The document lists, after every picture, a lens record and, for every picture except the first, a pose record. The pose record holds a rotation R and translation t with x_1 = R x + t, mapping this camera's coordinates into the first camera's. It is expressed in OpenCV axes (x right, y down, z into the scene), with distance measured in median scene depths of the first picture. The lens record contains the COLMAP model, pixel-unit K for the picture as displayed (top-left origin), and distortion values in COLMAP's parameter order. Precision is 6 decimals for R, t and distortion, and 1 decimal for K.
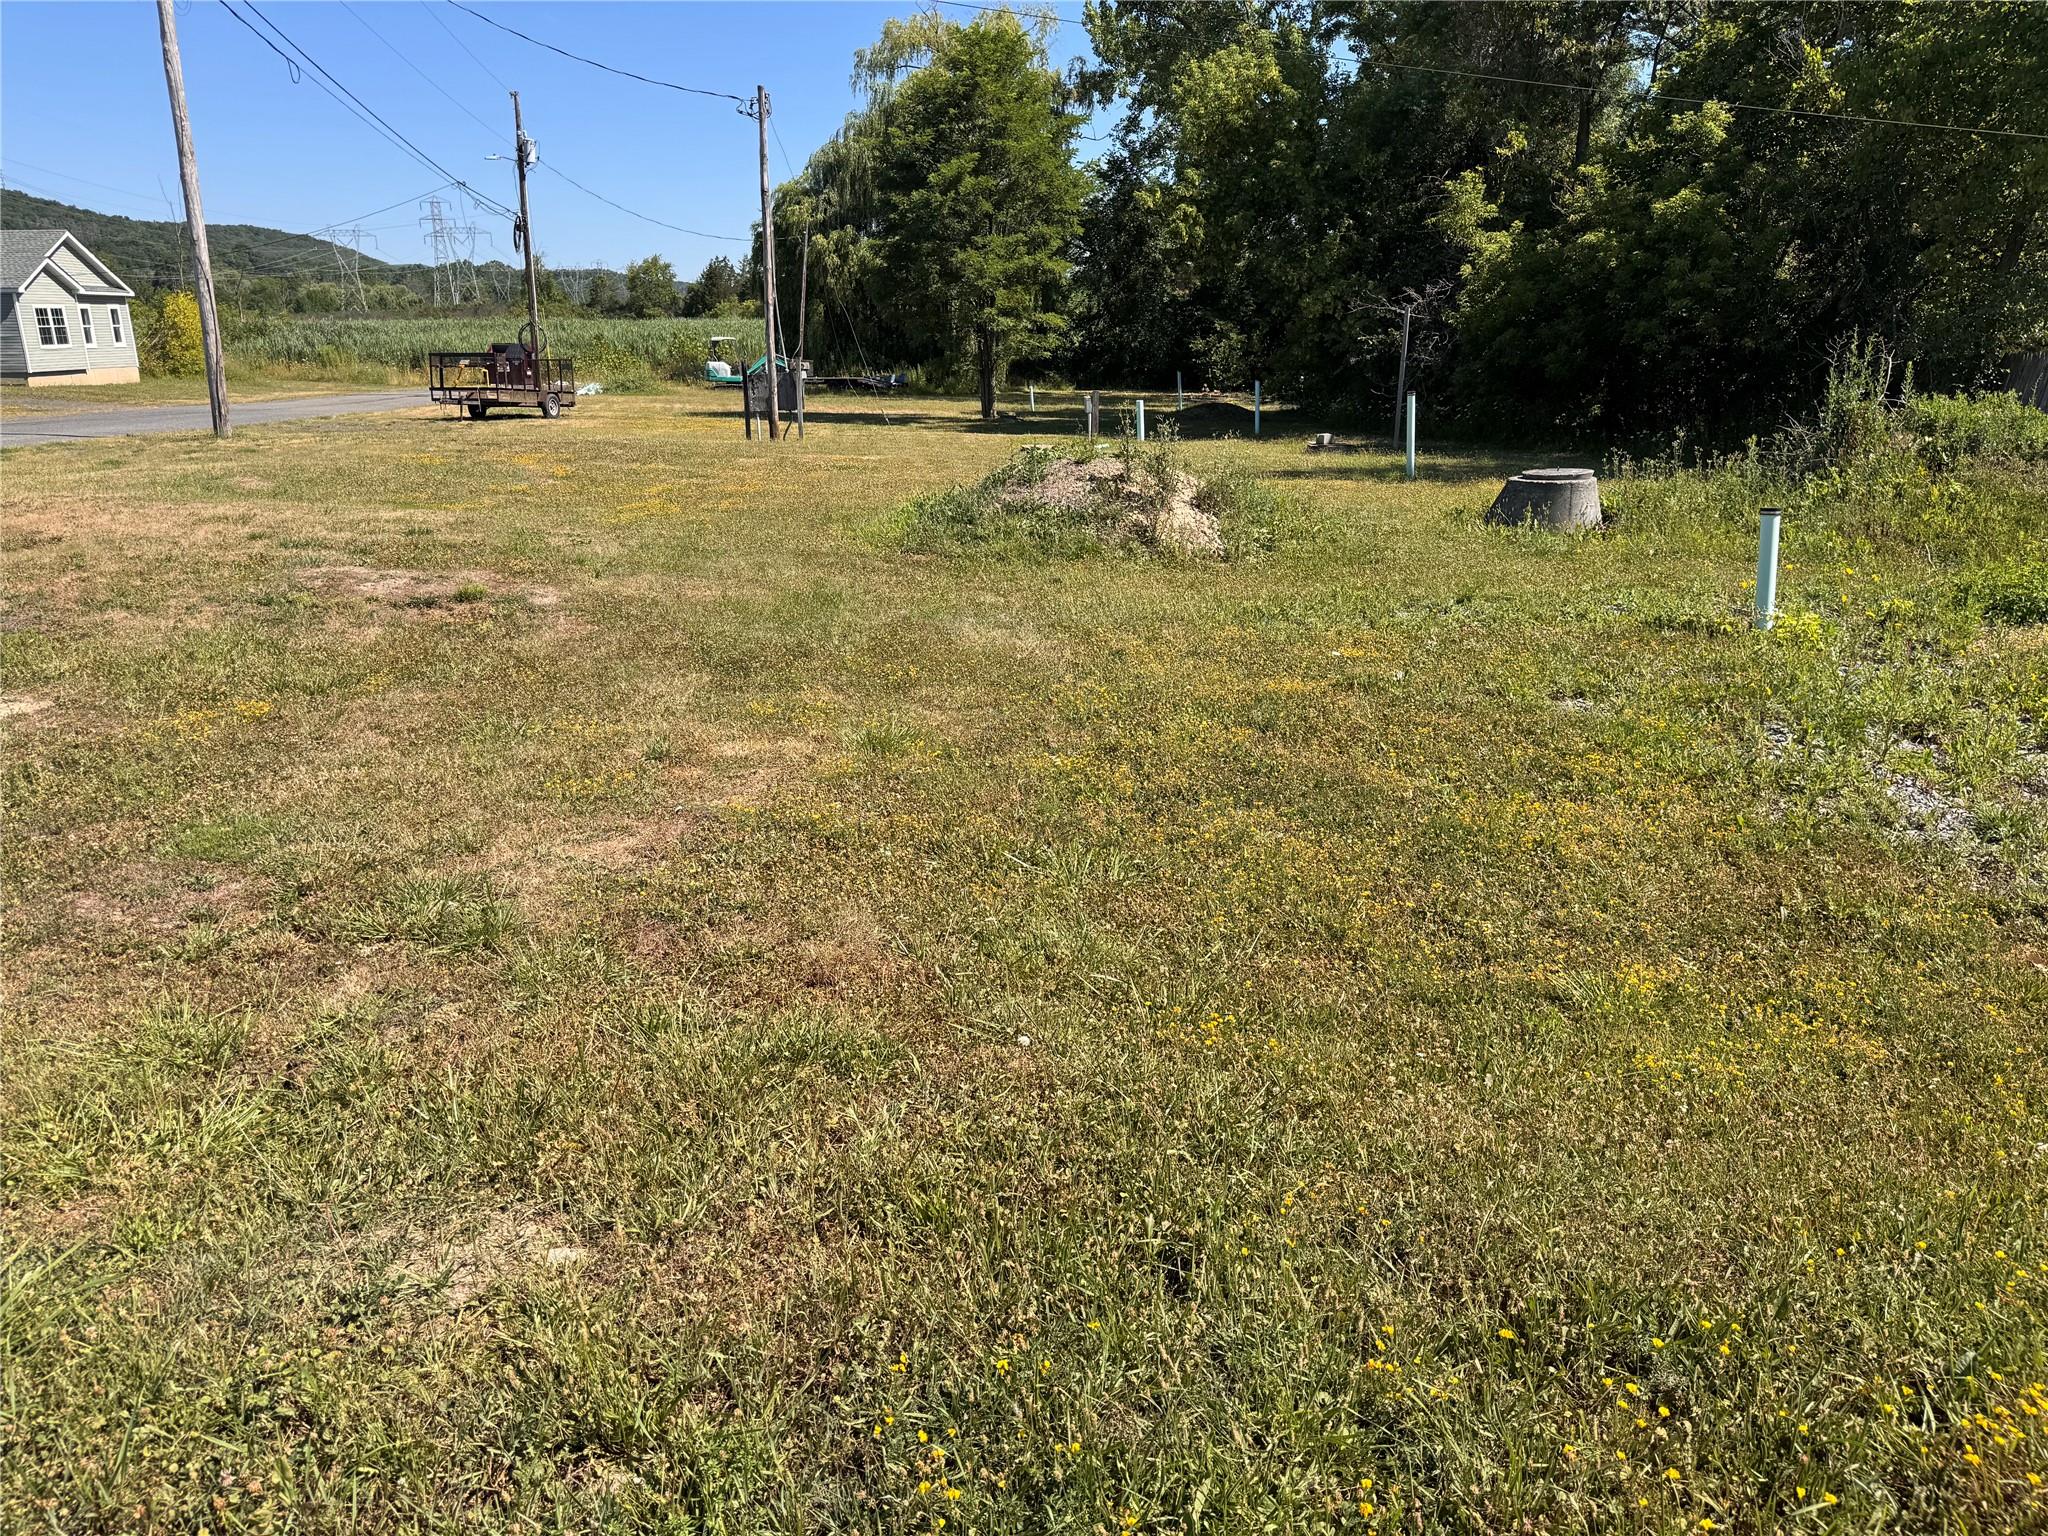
lens RADIAL K [[1427.9, 0, 1019.1], [0, 1427.9, 776.2], [0, 0, 1]] dist [0.064578, -0.086174]
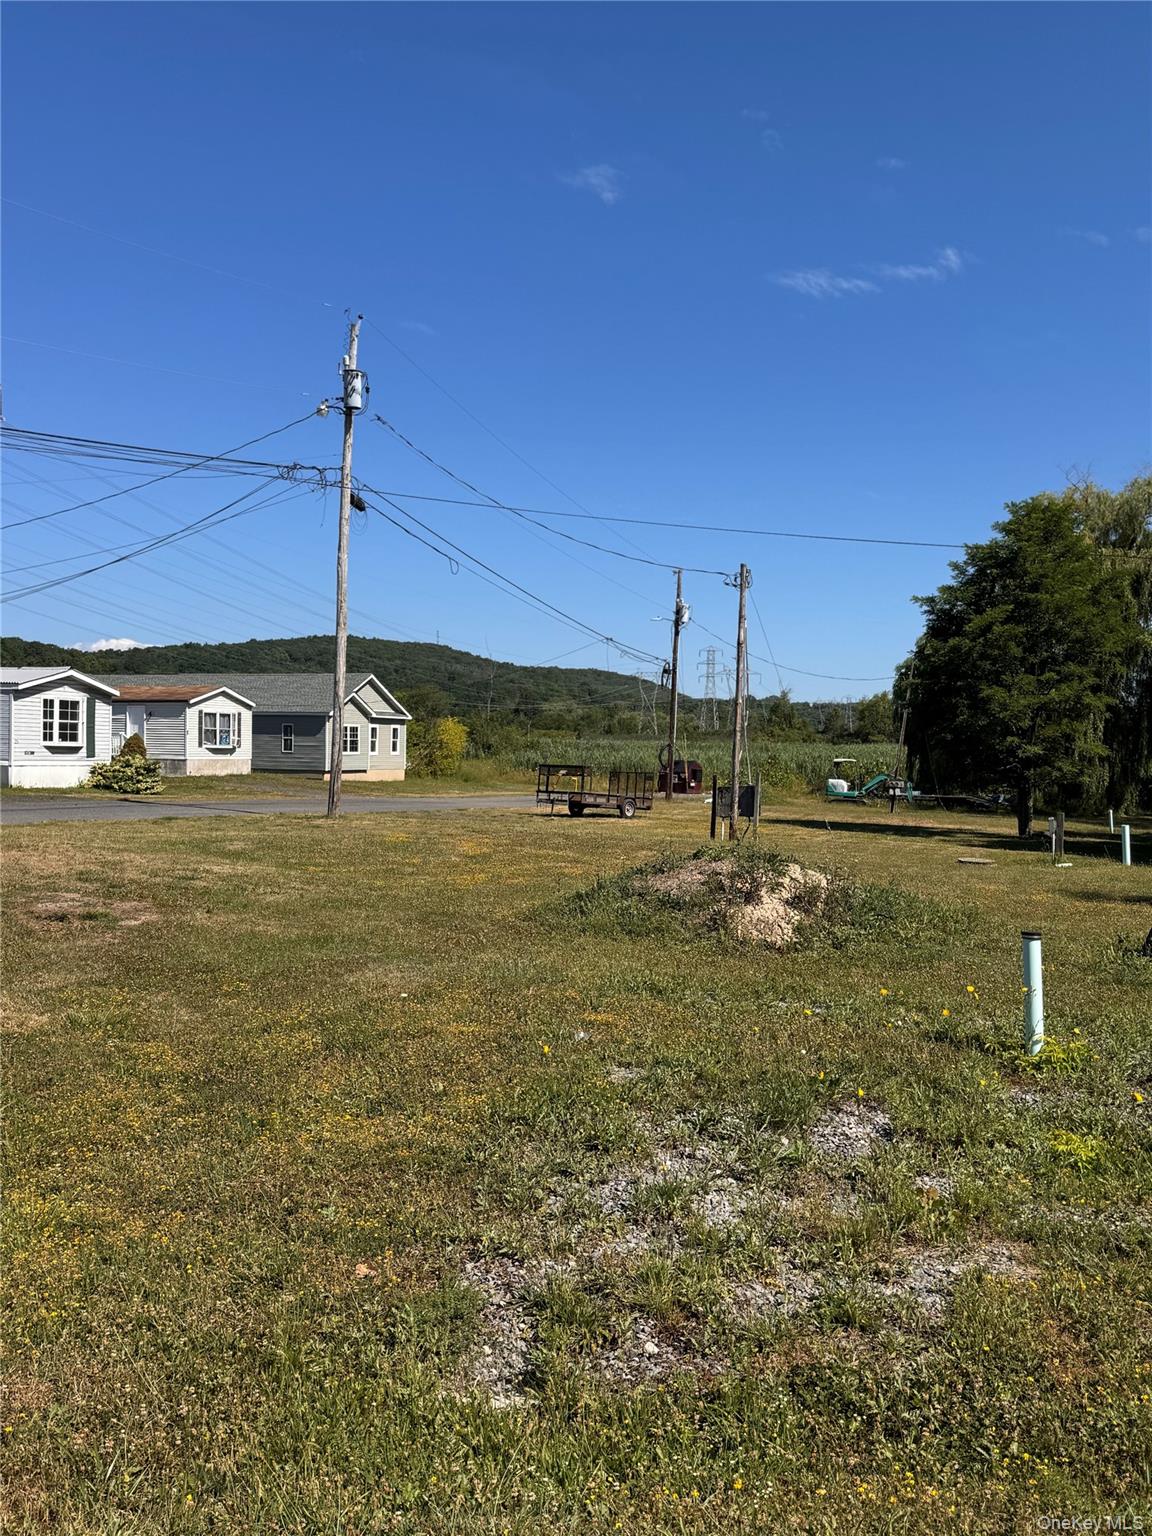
lens RADIAL K [[1352.4, 0, 580.3], [0, 1352.4, 771.5], [0, 0, 1]] dist [0.122882, -0.205335]
pose [[0.887935, 0.030888, -0.458930, 0.169607], [-0.159803, 0.956308, -0.244823, -0.001459], [0.431316, 0.290725, 0.854075, 0.000381]]
